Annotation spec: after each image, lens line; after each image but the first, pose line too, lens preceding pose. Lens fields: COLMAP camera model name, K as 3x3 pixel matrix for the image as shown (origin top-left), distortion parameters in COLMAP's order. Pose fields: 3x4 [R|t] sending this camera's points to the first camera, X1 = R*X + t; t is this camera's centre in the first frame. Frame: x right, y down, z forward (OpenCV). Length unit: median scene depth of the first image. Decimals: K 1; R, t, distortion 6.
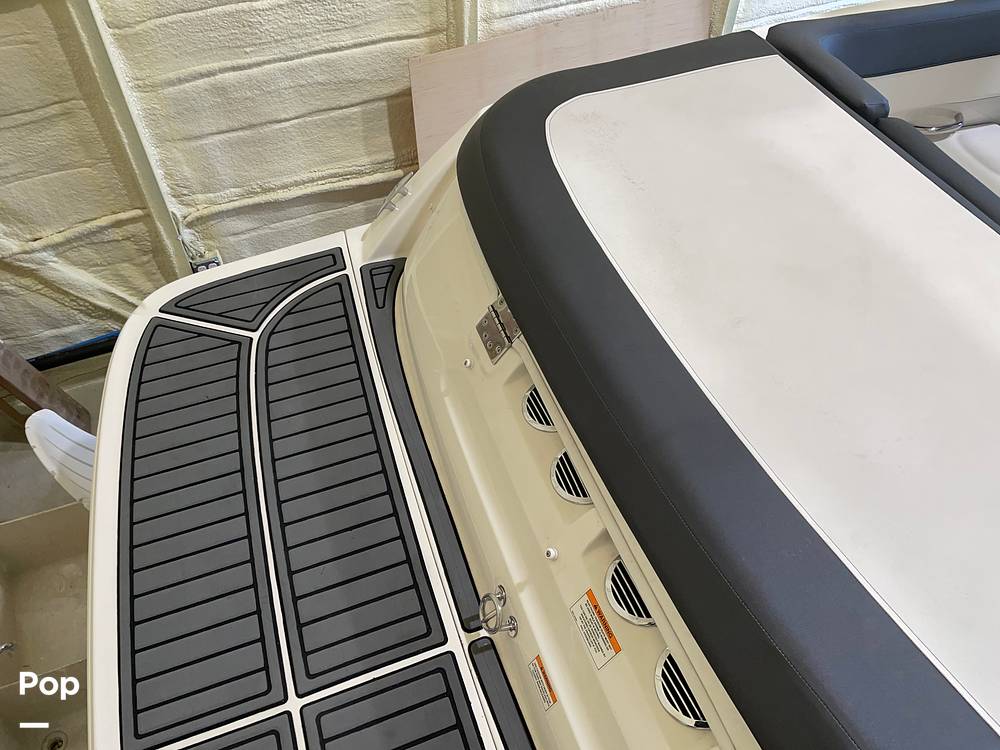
lens RADIAL K [[777.6, 0, 504.1], [0, 777.6, 381.8], [0, 0, 1]] dist [0.086919, -0.079140]
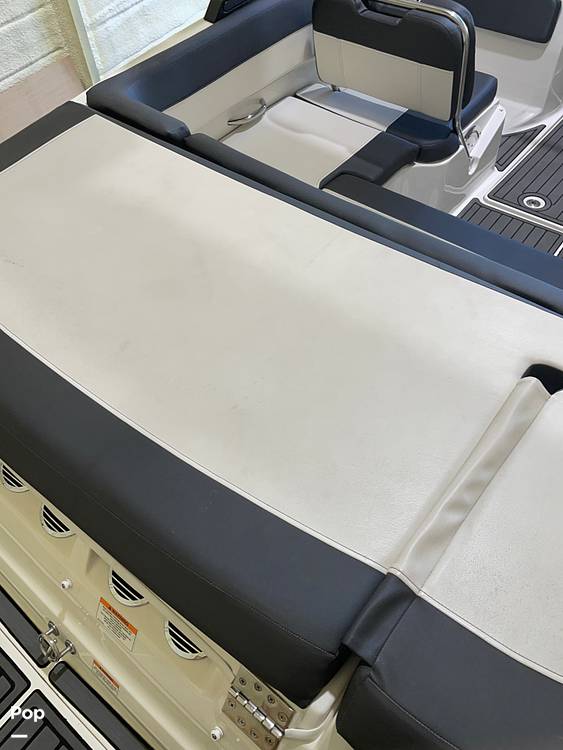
lens RADIAL K [[583.2, 0, 281.5], [0, 583.2, 375.0], [0, 0, 1]] dist [0.086919, -0.079140]
pose [[0.850526, -0.452962, 0.267265, 0.166116], [0.436249, 0.891444, 0.122533, -0.027188], [-0.293754, 0.012377, 0.955801, 0.002038]]
